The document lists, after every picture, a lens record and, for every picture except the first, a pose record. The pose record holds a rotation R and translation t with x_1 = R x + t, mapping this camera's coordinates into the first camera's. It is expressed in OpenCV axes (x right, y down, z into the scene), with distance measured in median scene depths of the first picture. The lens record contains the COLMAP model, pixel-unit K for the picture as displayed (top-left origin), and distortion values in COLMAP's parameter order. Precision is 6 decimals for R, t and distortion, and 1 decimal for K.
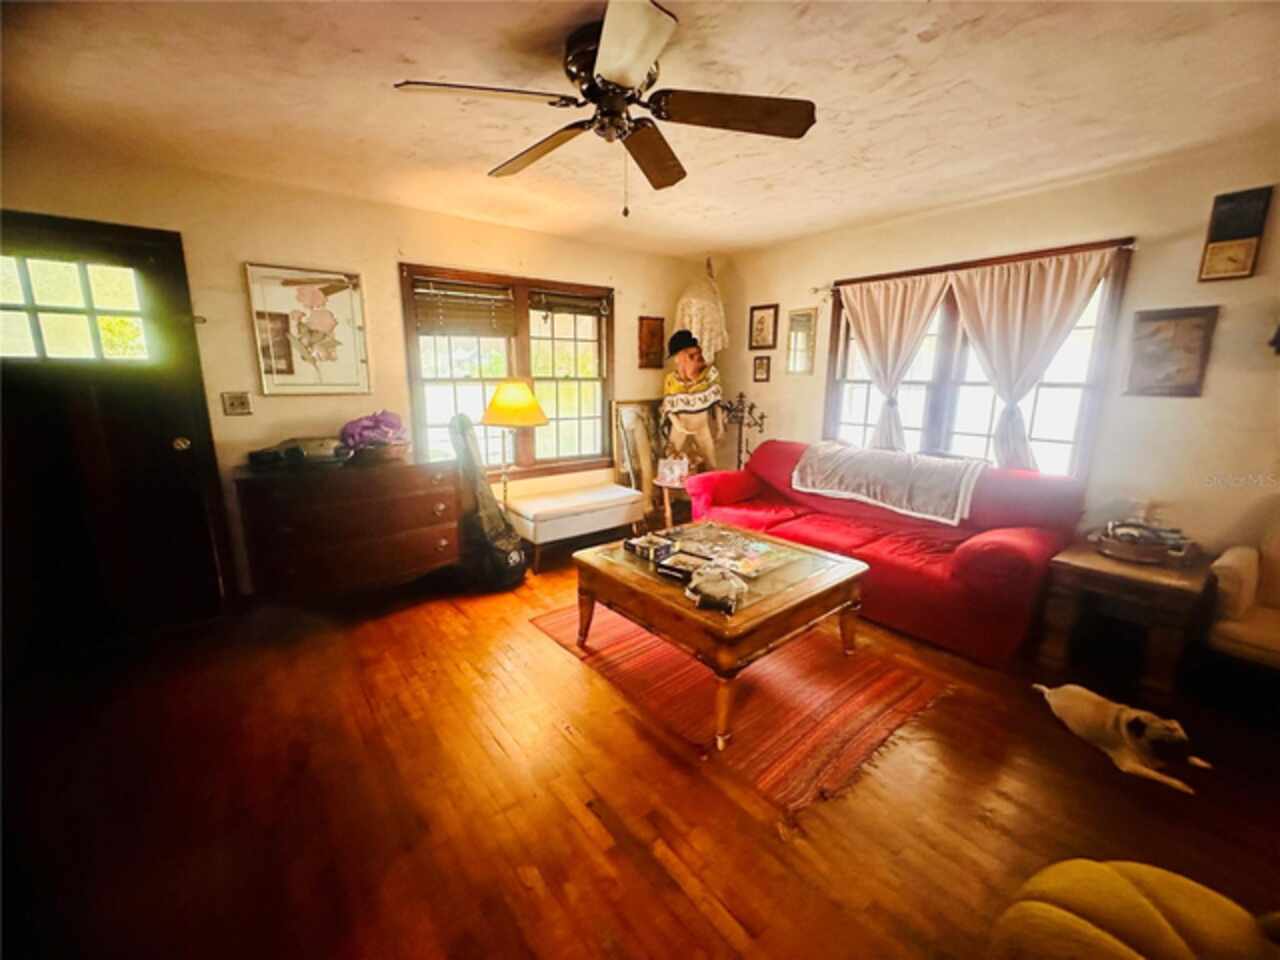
lens RADIAL K [[515.0, 0, 638.9], [0, 515.0, 480.3], [0, 0, 1]] dist [-0.002819, 0.000359]
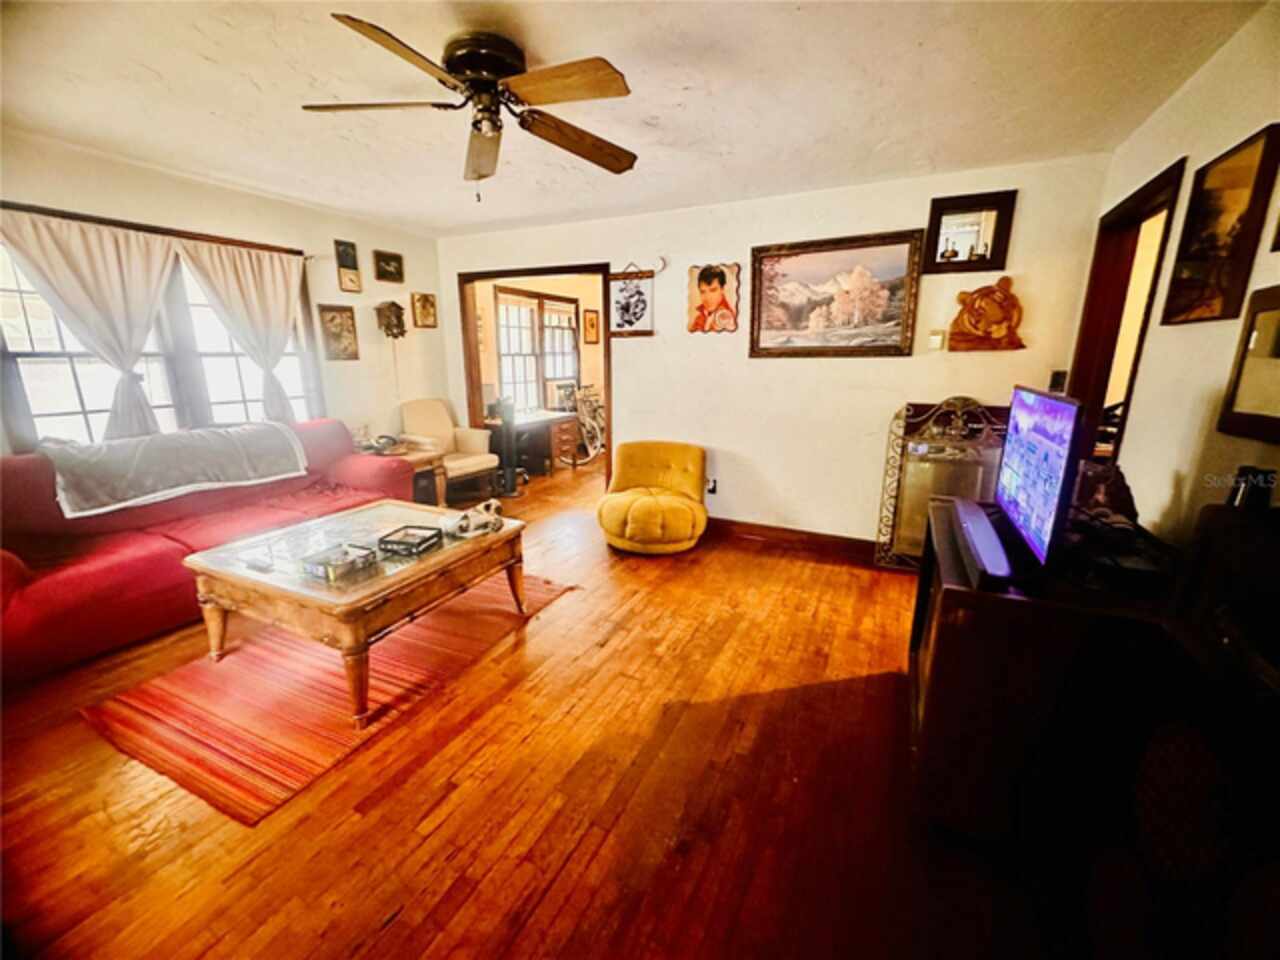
lens RADIAL K [[515.0, 0, 642.5], [0, 515.0, 476.6], [0, 0, 1]] dist [-0.002819, 0.000359]
pose [[-0.438402, -0.224959, 0.870170, -0.756957], [0.170413, 0.929802, 0.326232, -0.160579], [-0.882475, 0.291309, -0.369291, 0.742981]]
